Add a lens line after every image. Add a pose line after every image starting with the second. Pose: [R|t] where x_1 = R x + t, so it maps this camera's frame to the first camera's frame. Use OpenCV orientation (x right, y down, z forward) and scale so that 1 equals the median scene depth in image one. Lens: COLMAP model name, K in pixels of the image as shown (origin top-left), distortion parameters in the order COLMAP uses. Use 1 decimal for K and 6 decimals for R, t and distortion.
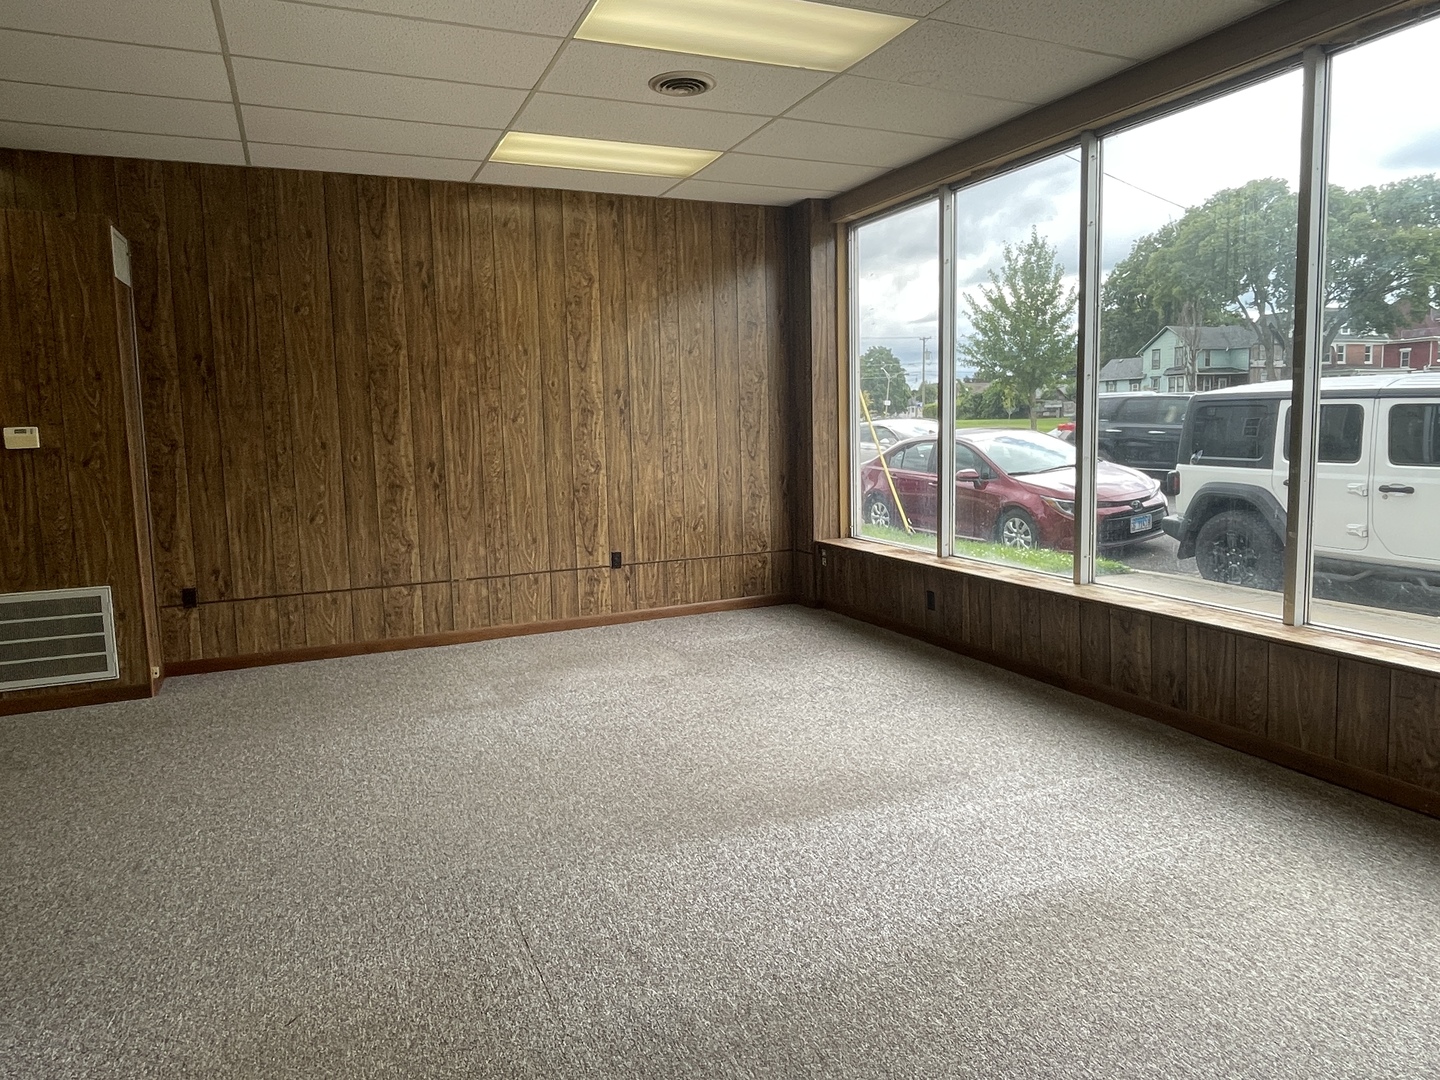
lens RADIAL K [[938.6, 0, 723.1], [0, 938.6, 521.1], [0, 0, 1]] dist [0.014769, -0.033174]
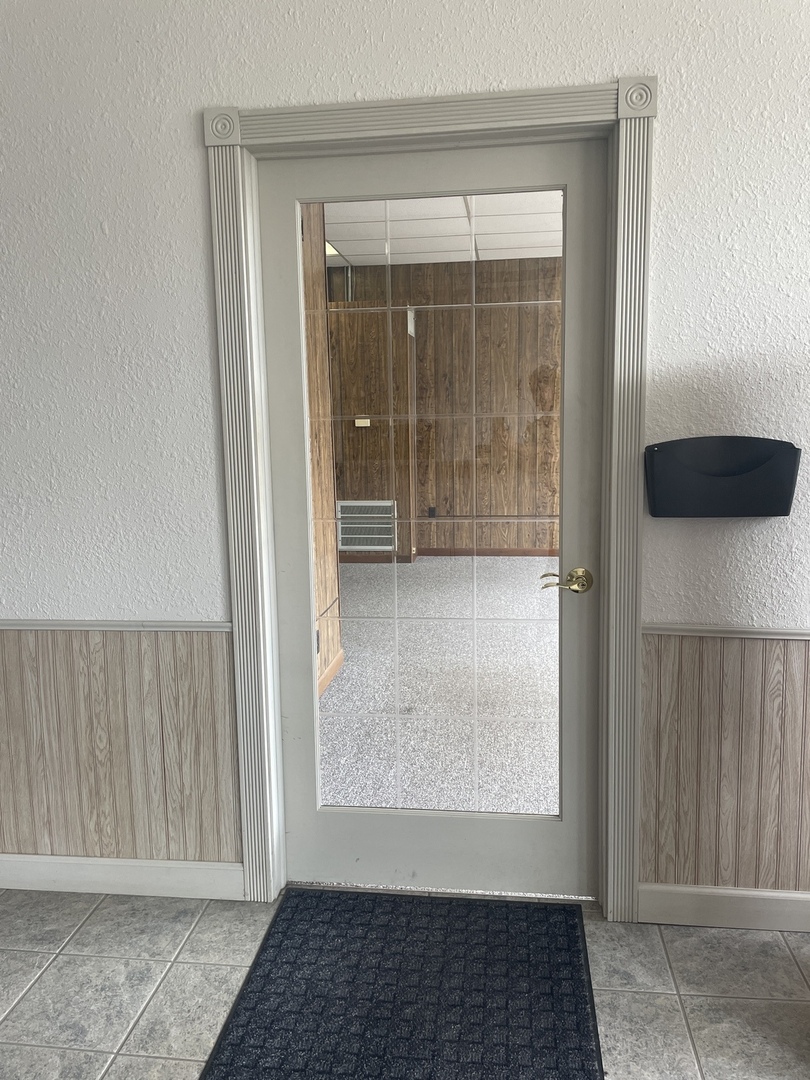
lens RADIAL K [[836.8, 0, 405.0], [0, 836.8, 540.0], [0, 0, 1]] dist [0.080910, 0.000376]
pose [[0.856048, 0.082422, -0.510283, 0.187866], [-0.059495, 0.996355, 0.061126, 0.037074], [0.513461, -0.021968, 0.857832, -0.361575]]
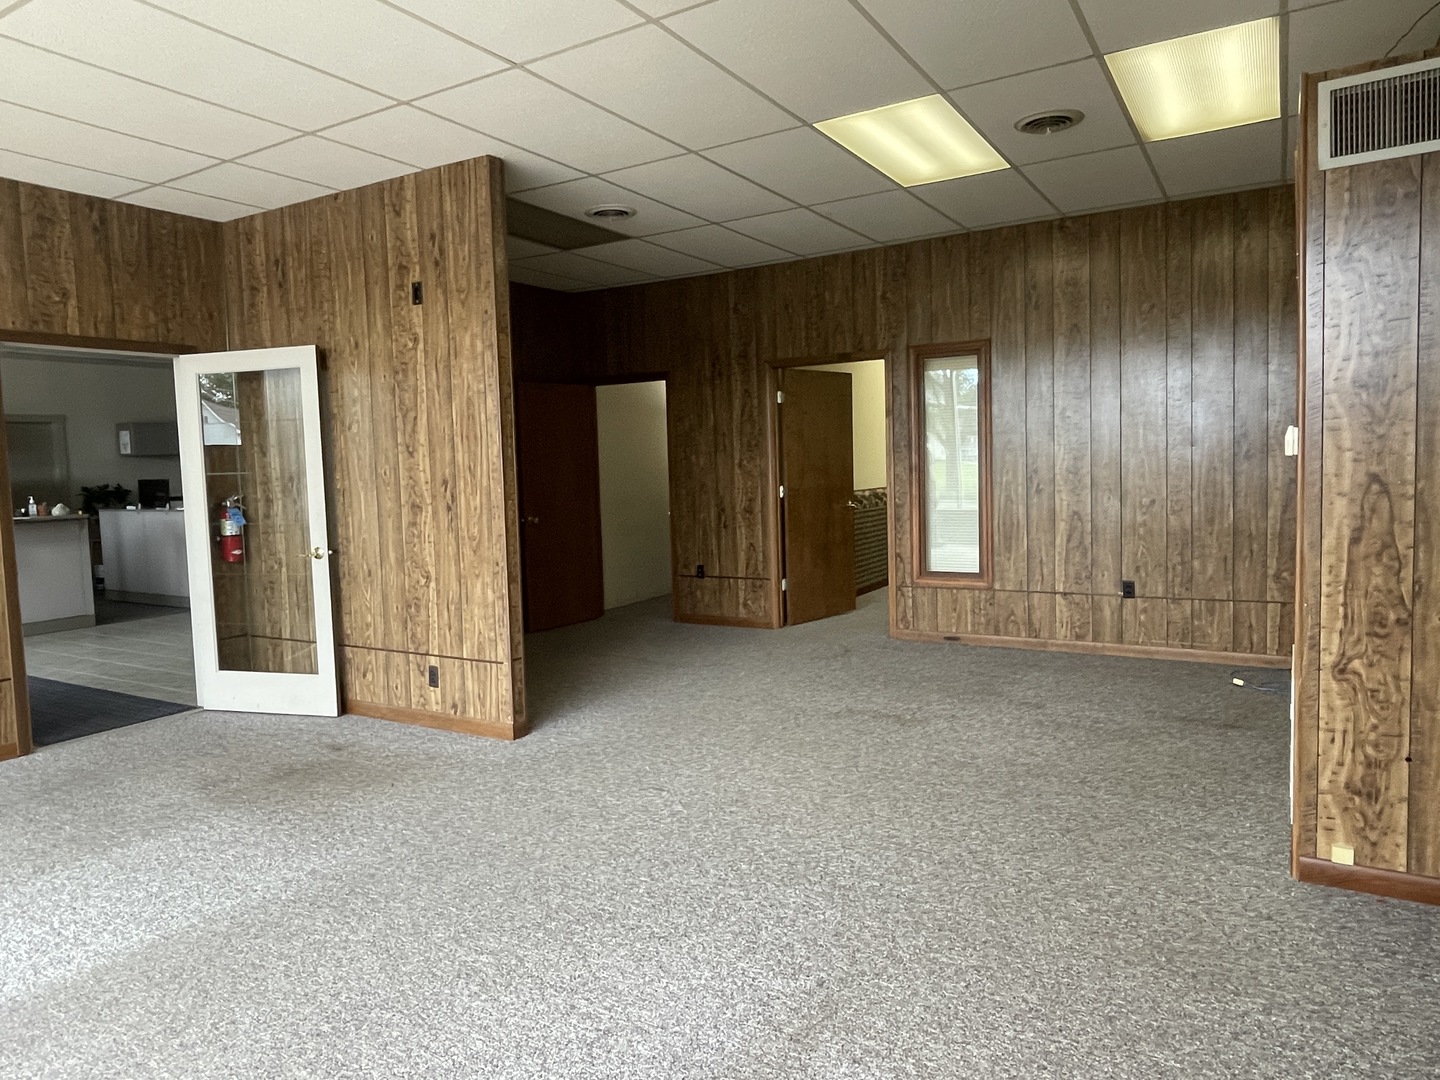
lens RADIAL K [[941.3, 0, 698.7], [0, 941.3, 523.4], [0, 0, 1]] dist [-0.000819, -0.002883]
pose [[-0.829089, 0.088971, -0.551992, 0.015805], [-0.008019, 0.985264, 0.170851, -0.116080], [0.559059, 0.146078, -0.816158, 1.073863]]
